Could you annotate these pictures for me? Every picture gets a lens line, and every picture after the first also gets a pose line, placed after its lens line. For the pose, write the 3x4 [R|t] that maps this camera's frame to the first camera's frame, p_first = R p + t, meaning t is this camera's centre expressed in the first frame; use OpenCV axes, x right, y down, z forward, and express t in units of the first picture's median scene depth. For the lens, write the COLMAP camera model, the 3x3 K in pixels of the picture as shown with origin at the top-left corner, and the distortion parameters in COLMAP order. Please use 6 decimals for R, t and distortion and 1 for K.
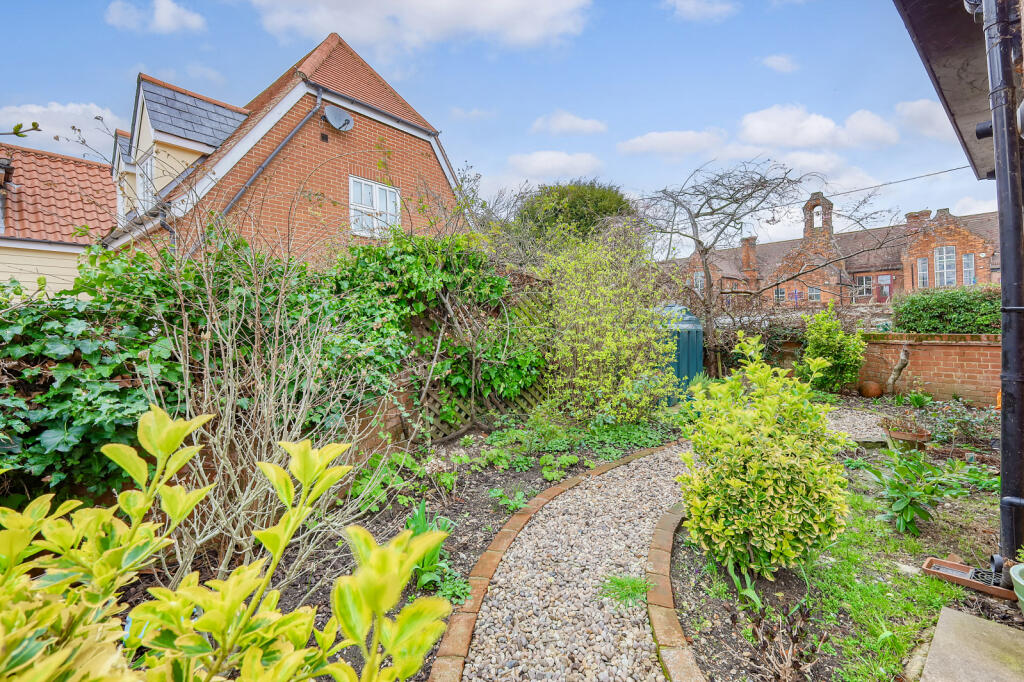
lens RADIAL K [[450.0, 0, 517.3], [0, 450.0, 342.5], [0, 0, 1]] dist [-0.001848, -0.000239]
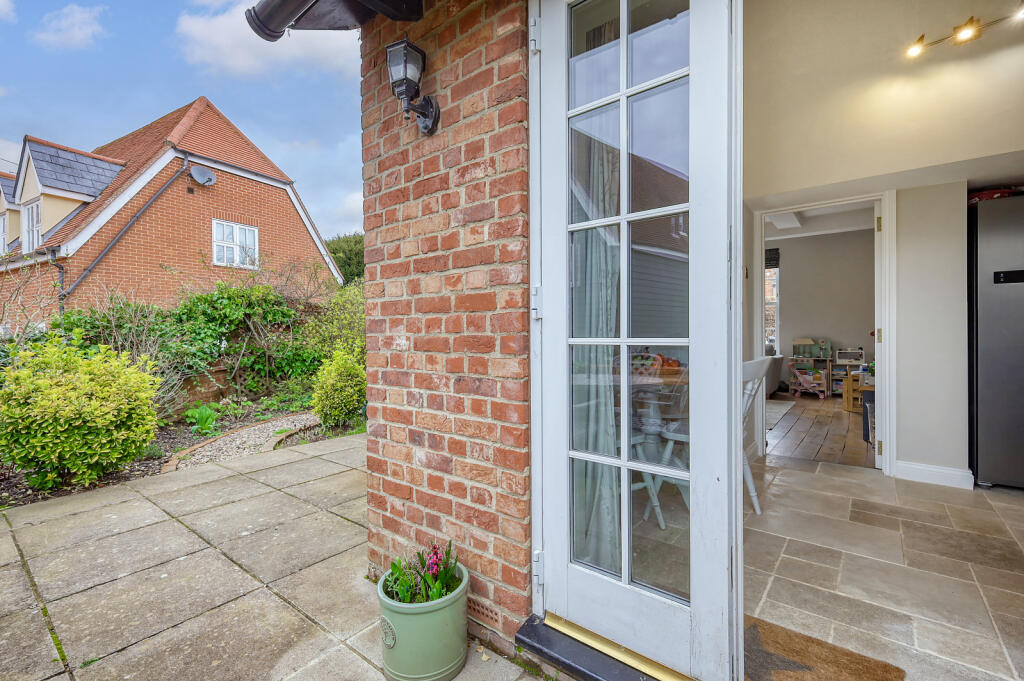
lens RADIAL K [[450.0, 0, 506.1], [0, 450.0, 337.8], [0, 0, 1]] dist [-0.001848, -0.000239]
pose [[0.984748, -0.010789, 0.173654, 0.254360], [0.014642, 0.999674, -0.020927, 0.009074], [-0.173372, 0.023151, 0.984584, -0.454244]]
